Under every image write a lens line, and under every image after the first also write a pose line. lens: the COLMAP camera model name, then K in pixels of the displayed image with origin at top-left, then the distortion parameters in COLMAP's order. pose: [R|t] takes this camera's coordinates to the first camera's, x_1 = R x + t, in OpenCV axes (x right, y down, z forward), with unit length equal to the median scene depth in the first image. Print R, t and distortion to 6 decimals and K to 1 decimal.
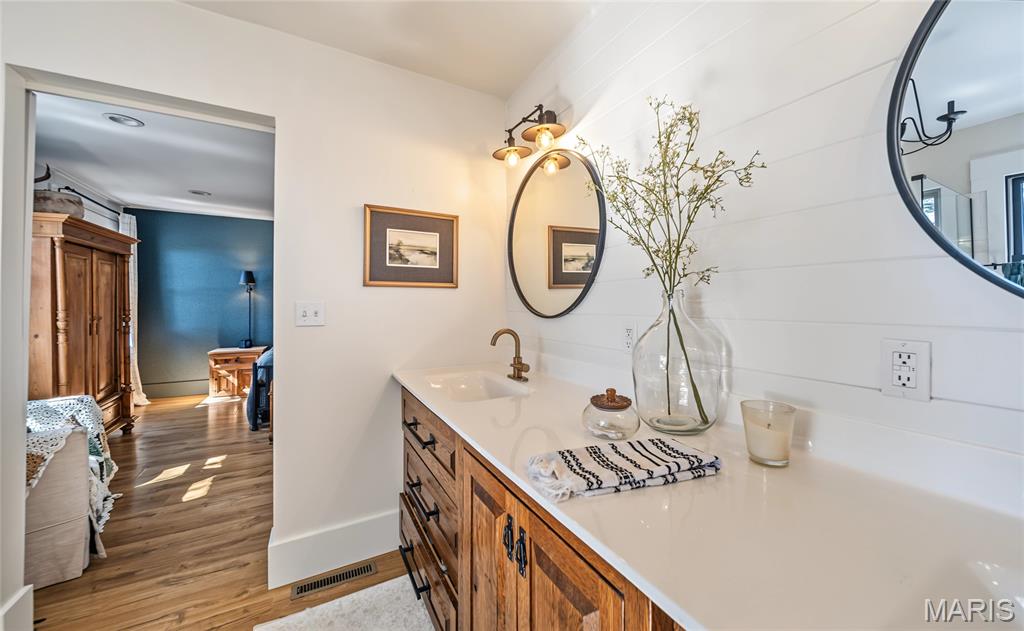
lens RADIAL K [[370.6, 0, 515.1], [0, 370.6, 299.7], [0, 0, 1]] dist [-0.001659, -0.000602]
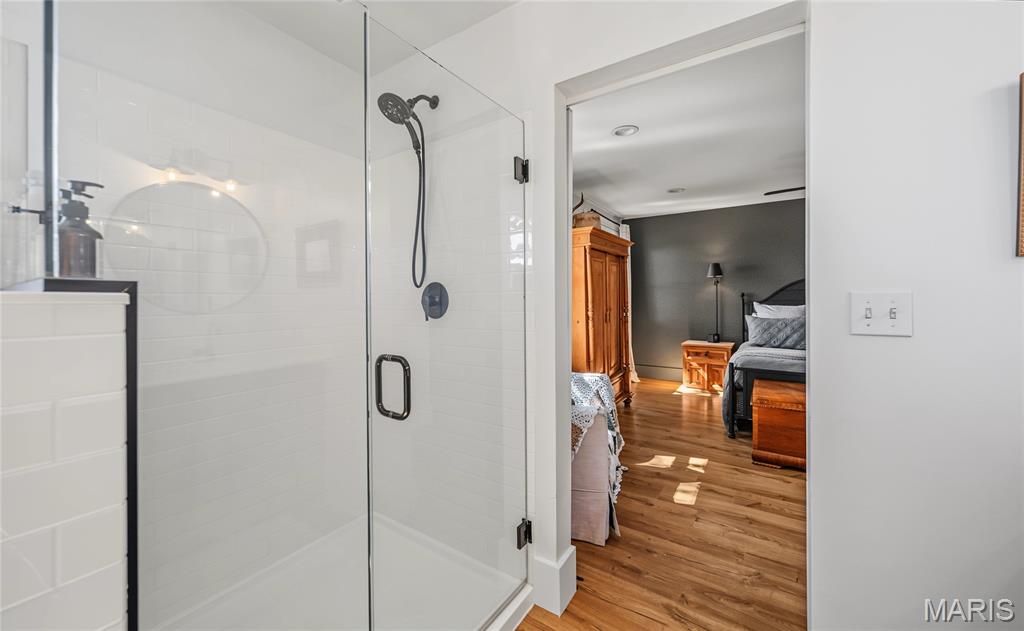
lens RADIAL K [[370.6, 0, 515.1], [0, 370.6, 299.7], [0, 0, 1]] dist [-0.001659, -0.000602]
pose [[0.463619, 0.000367, -0.886035, -0.199233], [0.014703, 0.999859, 0.008108, 0.004715], [0.885913, -0.016786, 0.463548, 0.163594]]
